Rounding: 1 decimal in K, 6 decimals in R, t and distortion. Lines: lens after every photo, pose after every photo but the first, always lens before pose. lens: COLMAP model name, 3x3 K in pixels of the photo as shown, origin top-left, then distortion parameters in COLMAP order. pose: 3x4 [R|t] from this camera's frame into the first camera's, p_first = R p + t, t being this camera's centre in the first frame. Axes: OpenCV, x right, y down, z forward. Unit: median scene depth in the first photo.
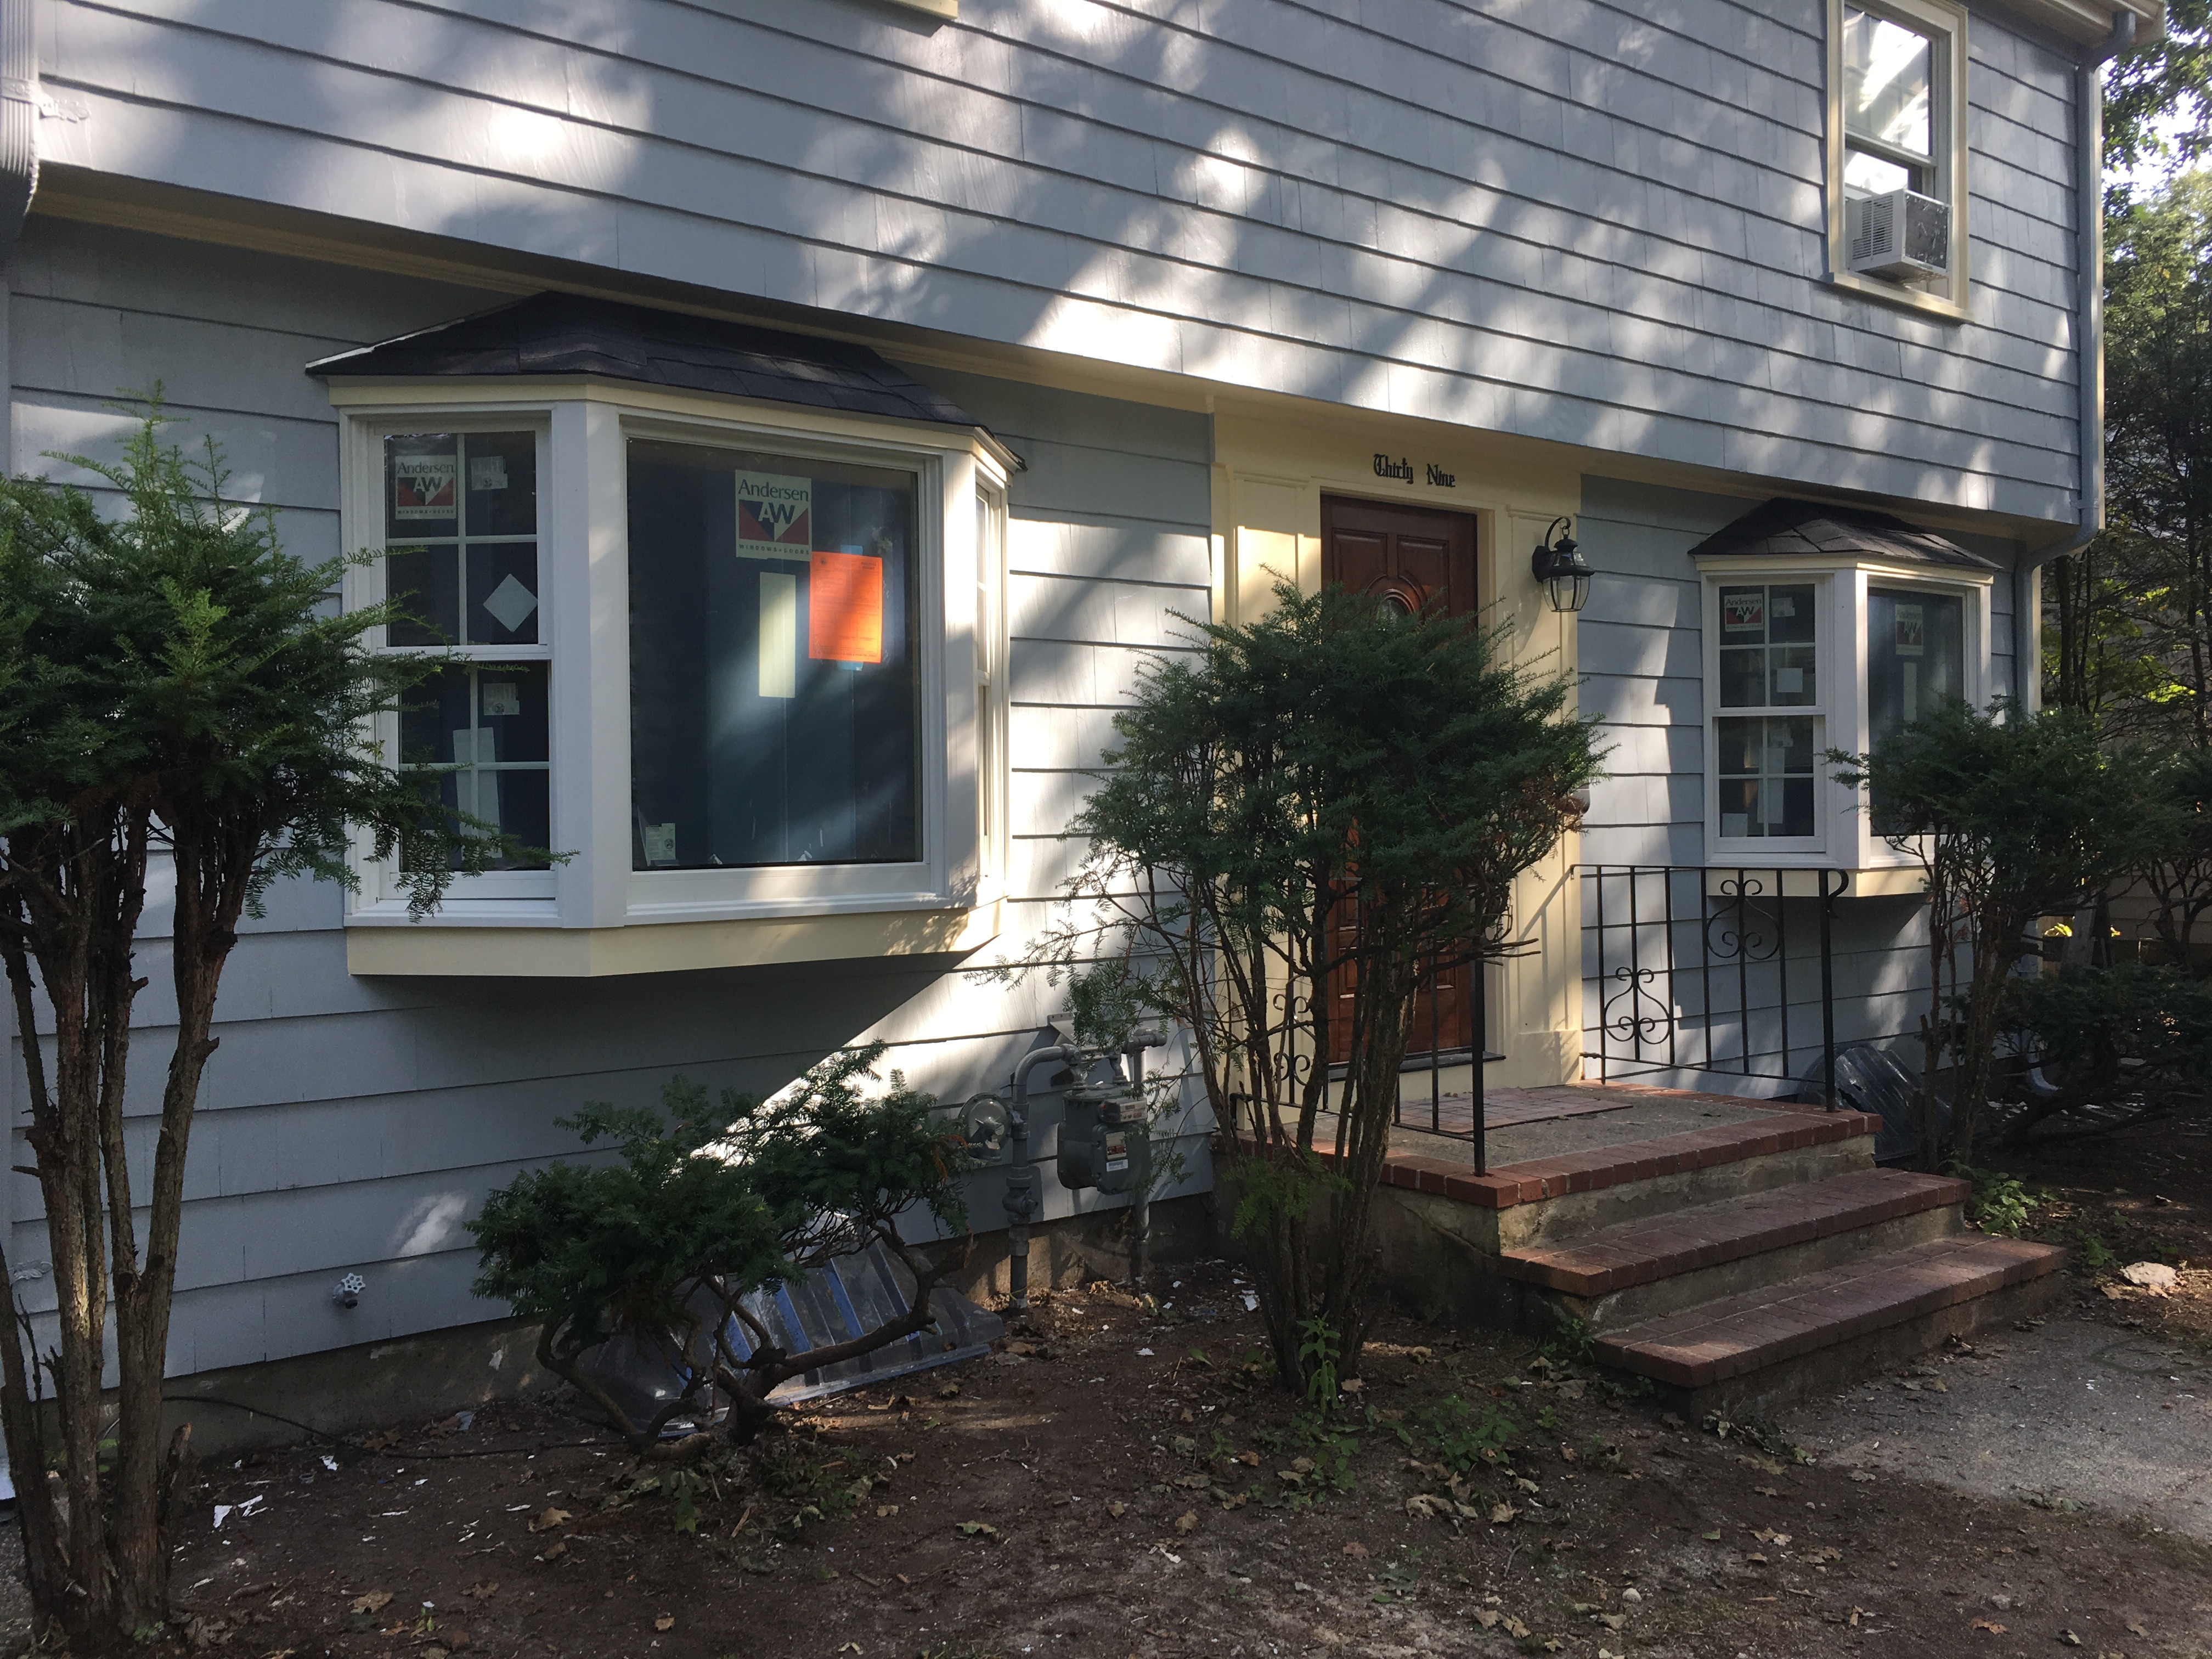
lens RADIAL K [[1869.8, 0, 1102.7], [0, 1869.8, 810.2], [0, 0, 1]] dist [0.074527, -0.094288]
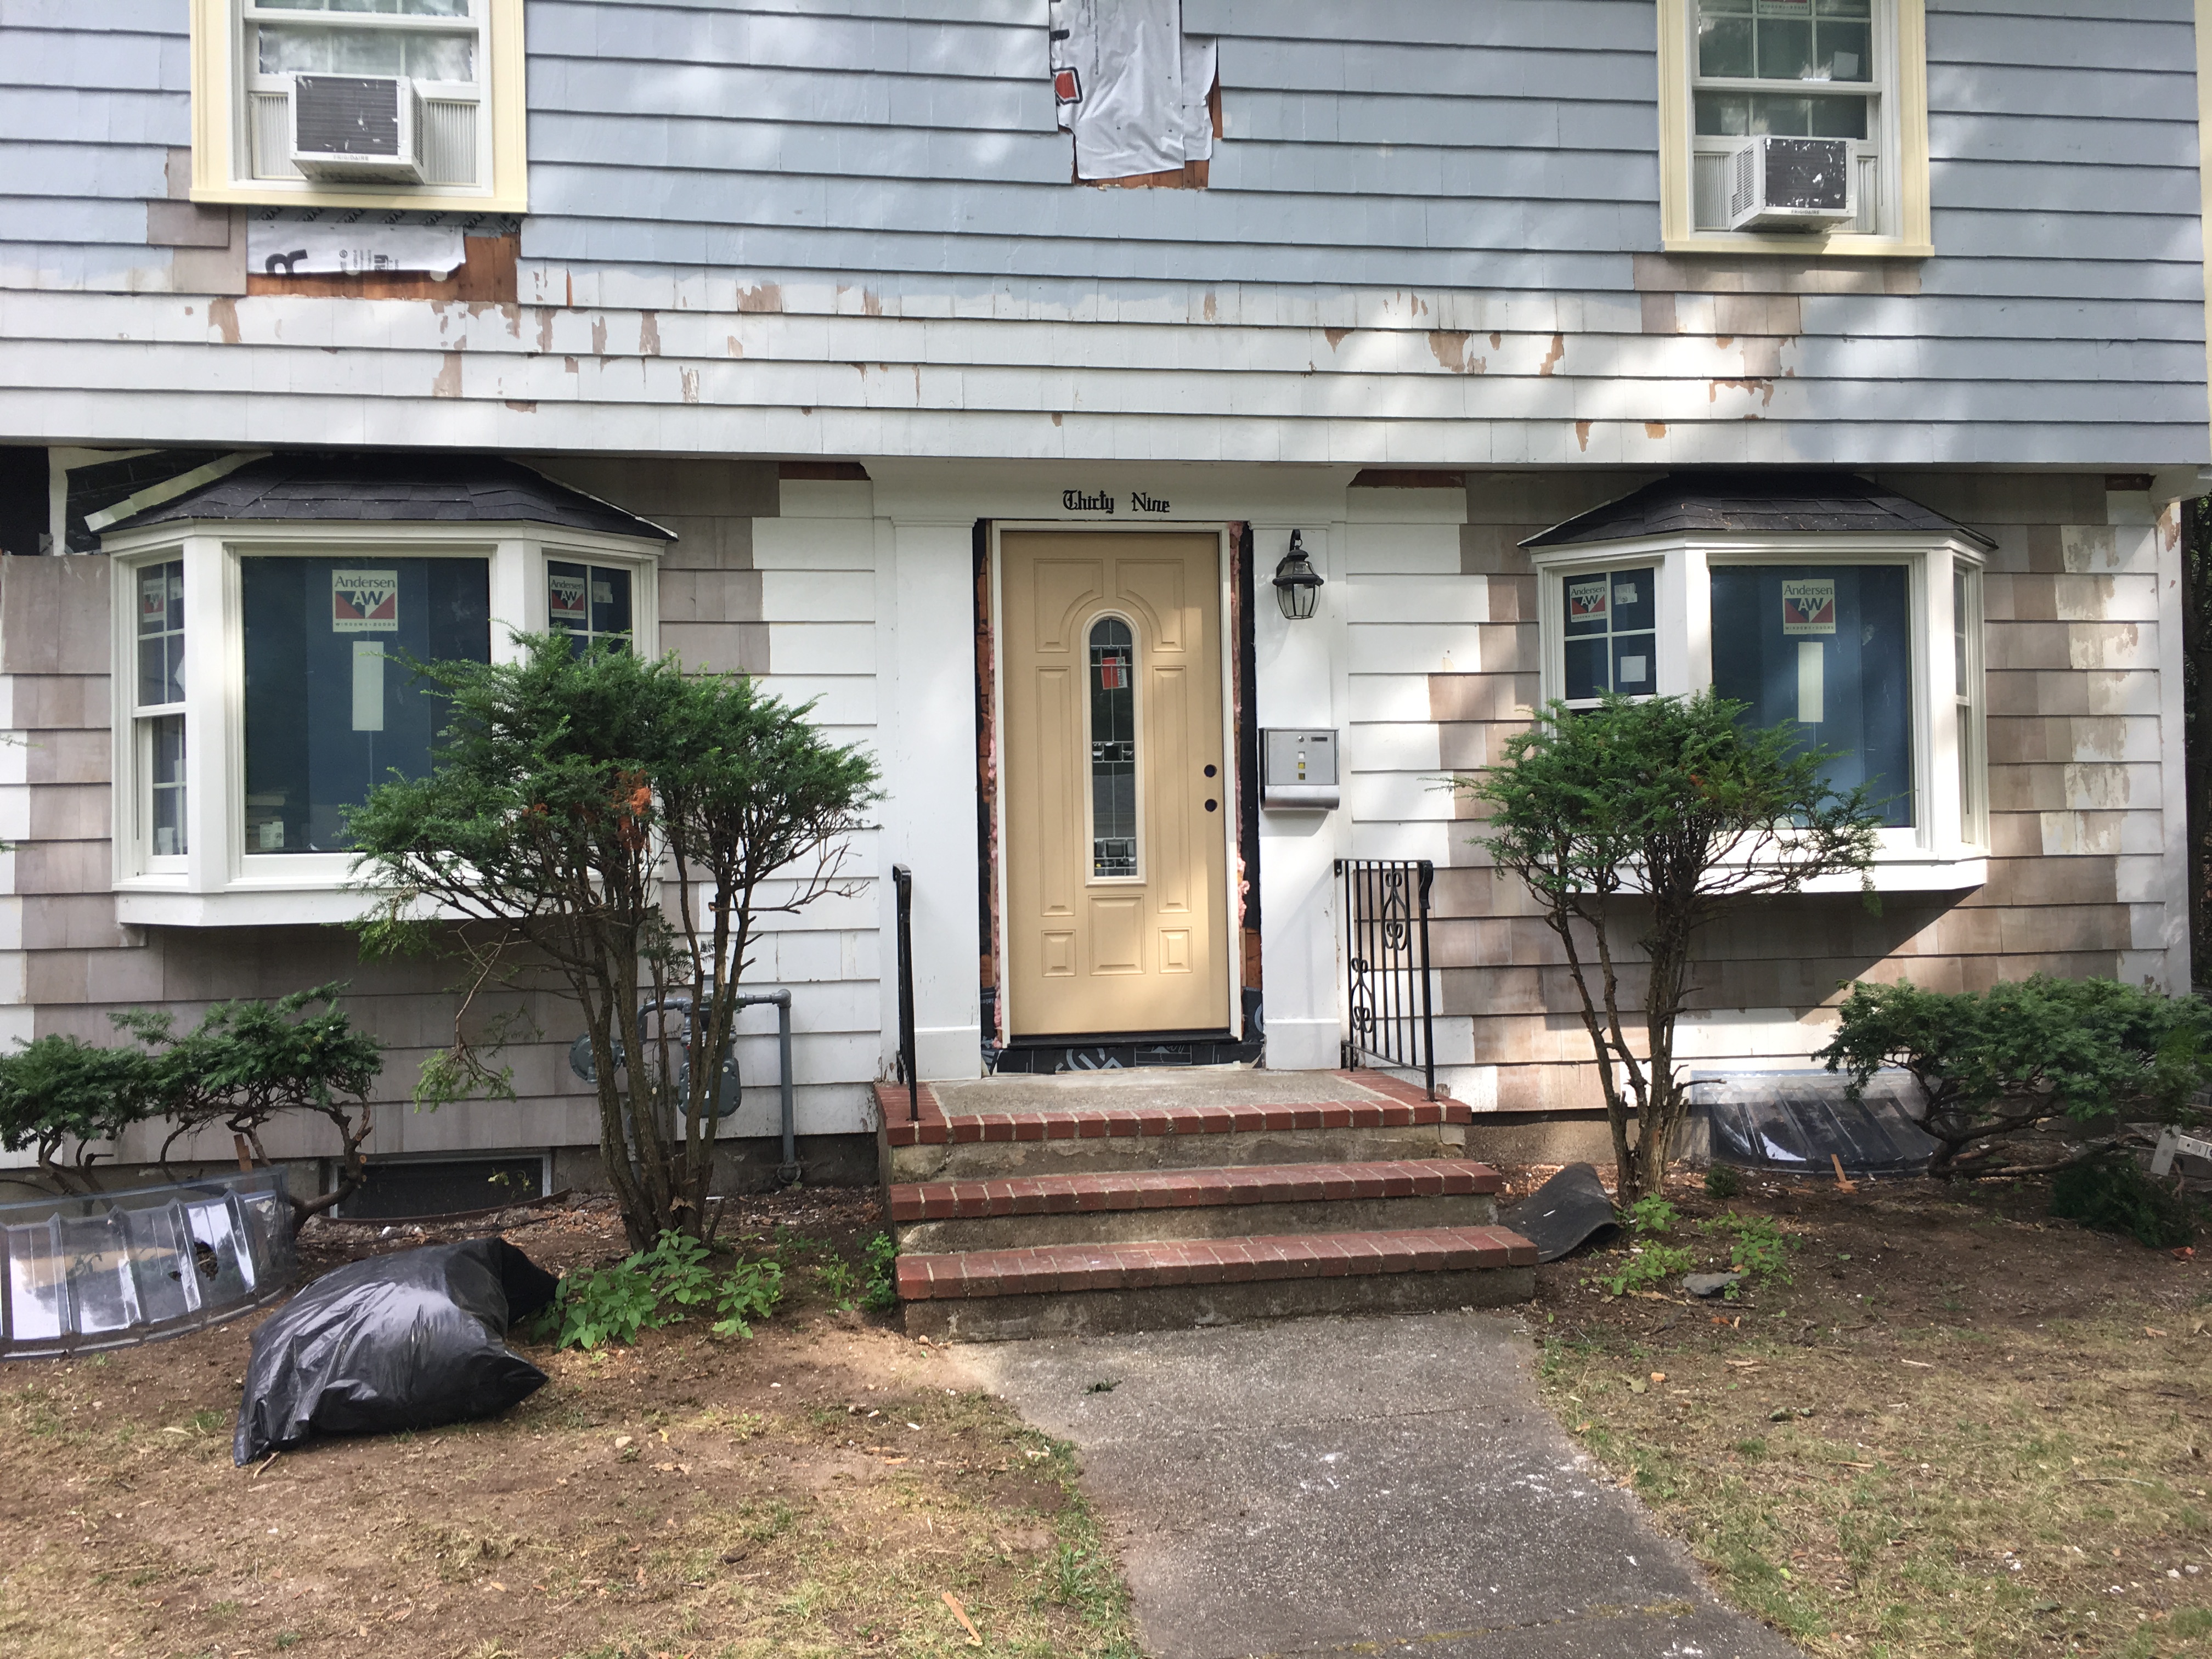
lens RADIAL K [[1869.8, 0, 1086.3], [0, 1869.8, 809.1], [0, 0, 1]] dist [0.074527, -0.094288]
pose [[0.868366, -0.013752, -0.495734, 0.927829], [0.008471, 0.999881, -0.012900, 0.019363], [0.495852, 0.007003, 0.868379, 0.048414]]
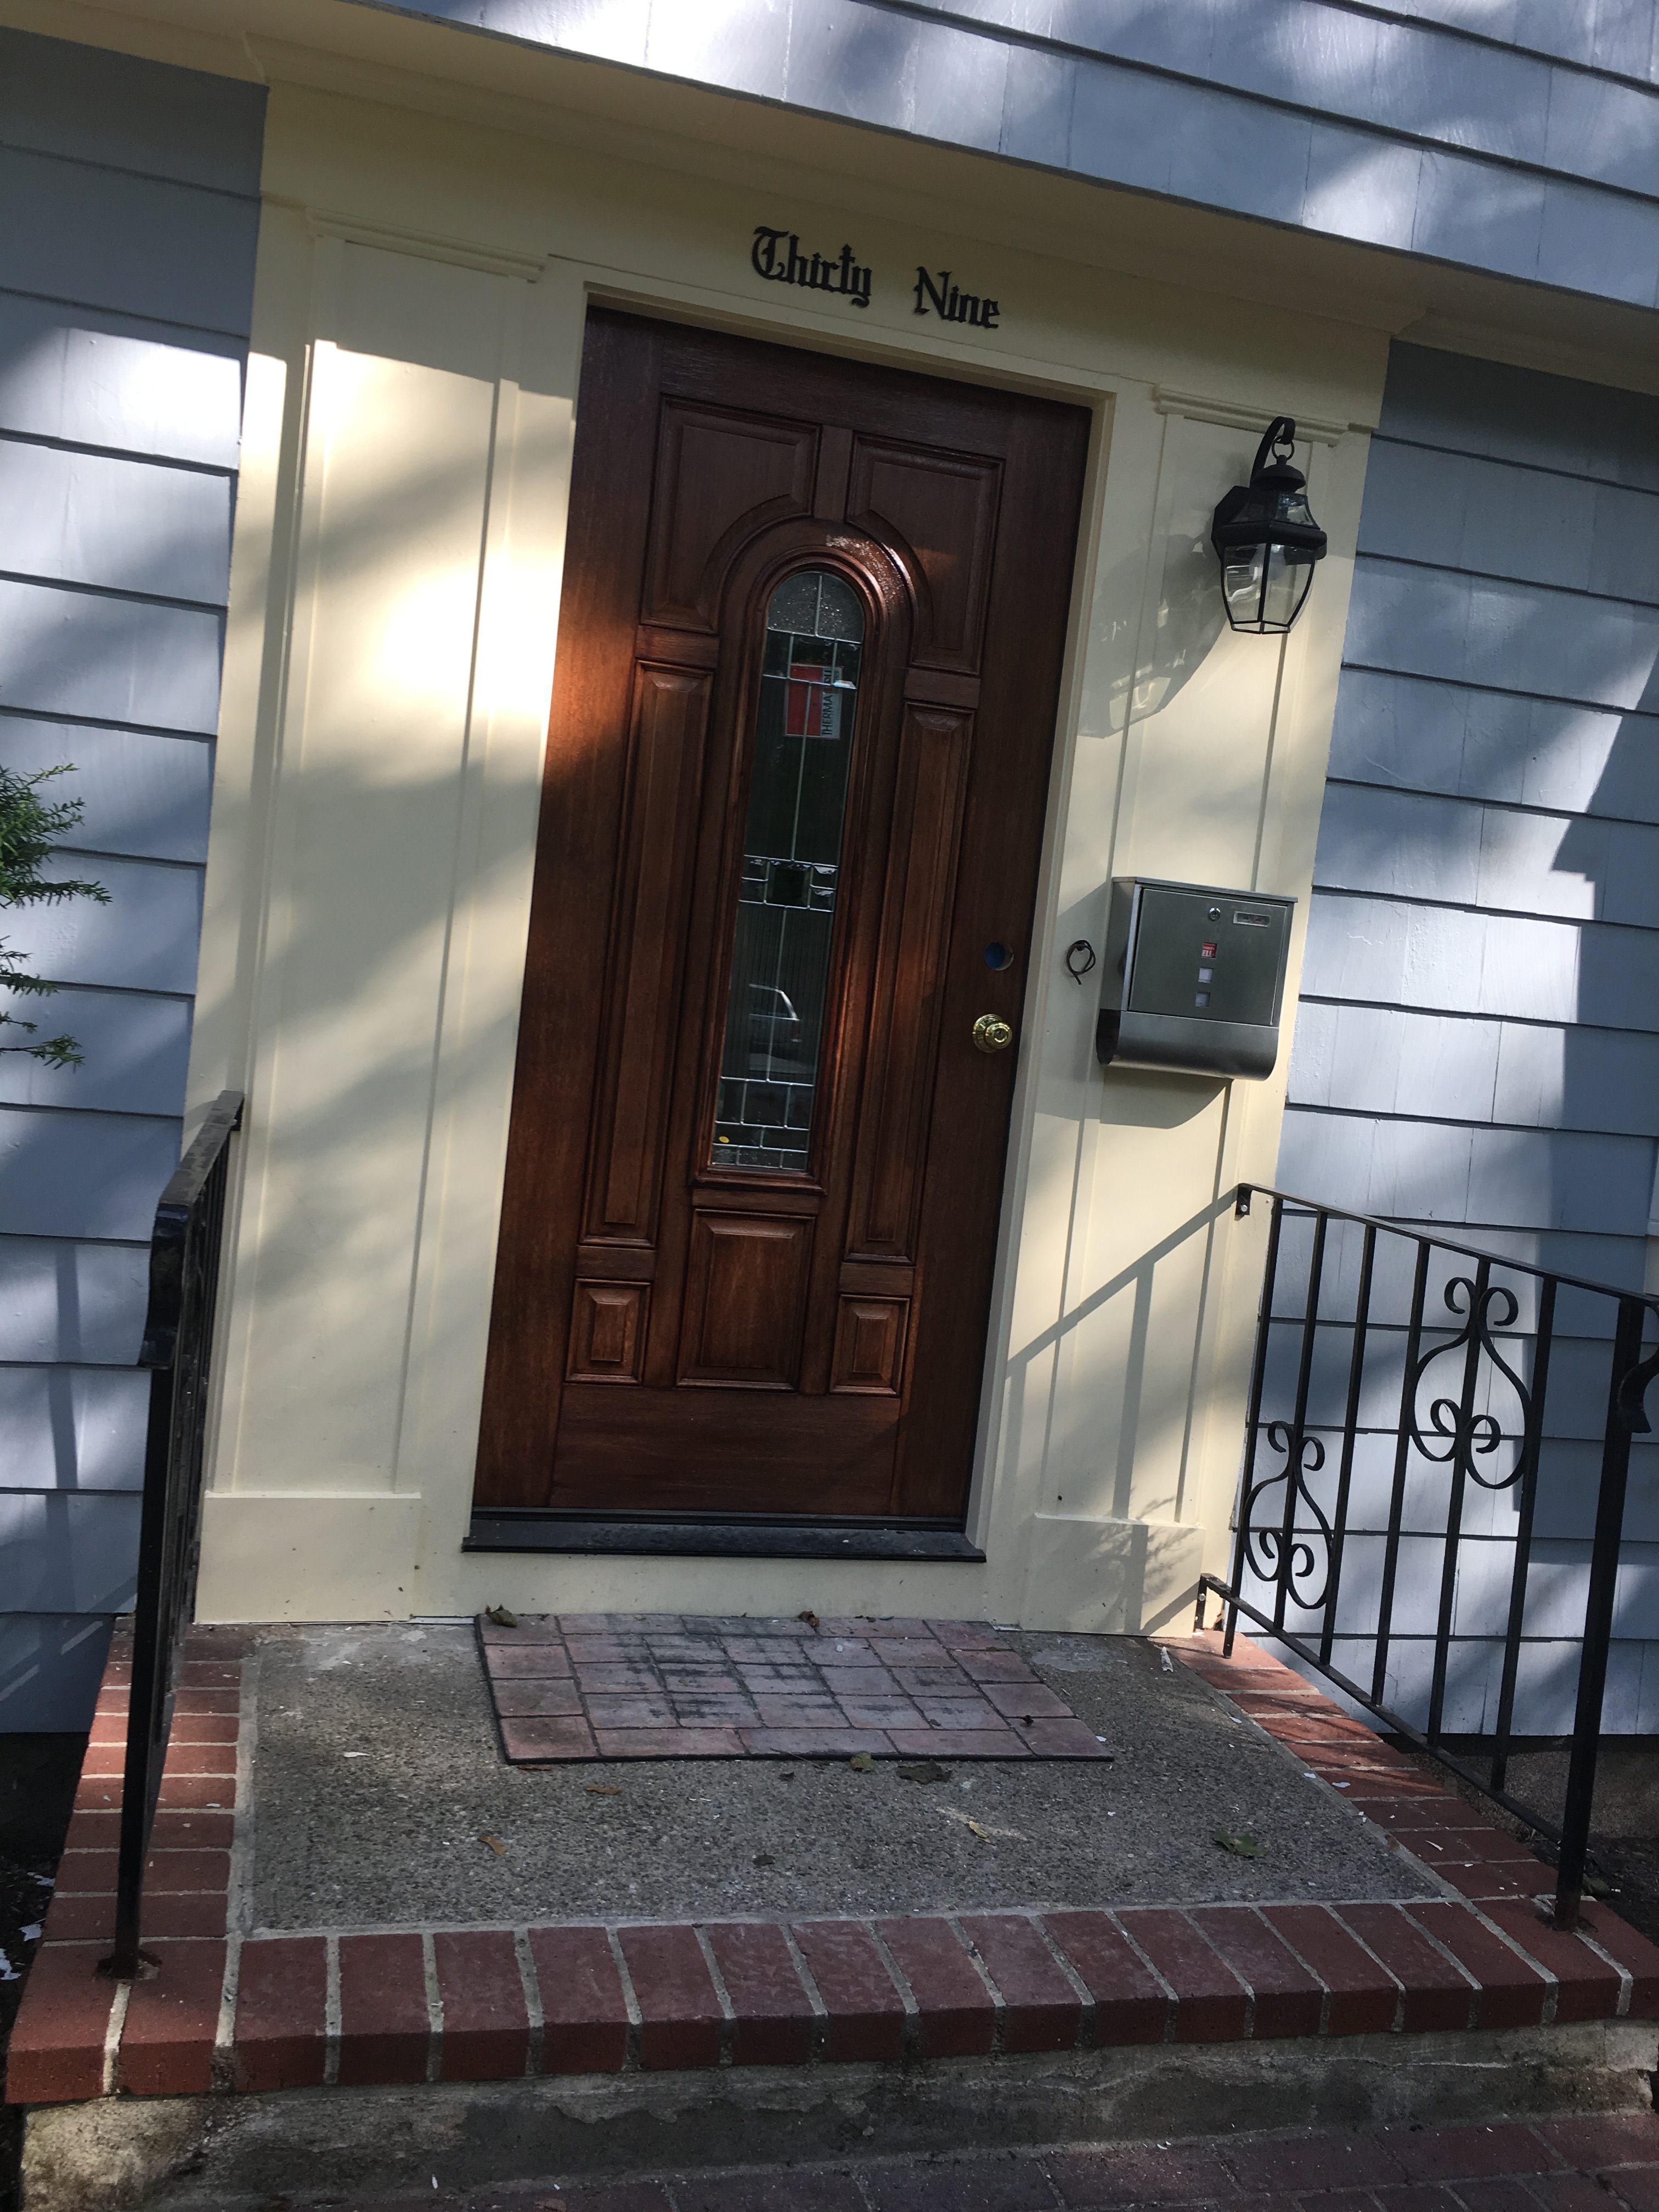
lens RADIAL K [[1869.8, 0, 824.9], [0, 1869.8, 1089.5], [0, 0, 1]] dist [0.074527, -0.094288]
pose [[0.916051, 0.135863, -0.377348, 0.474358], [-0.118741, 0.990567, 0.068395, -0.020143], [0.383080, -0.017847, 0.923543, 0.757381]]
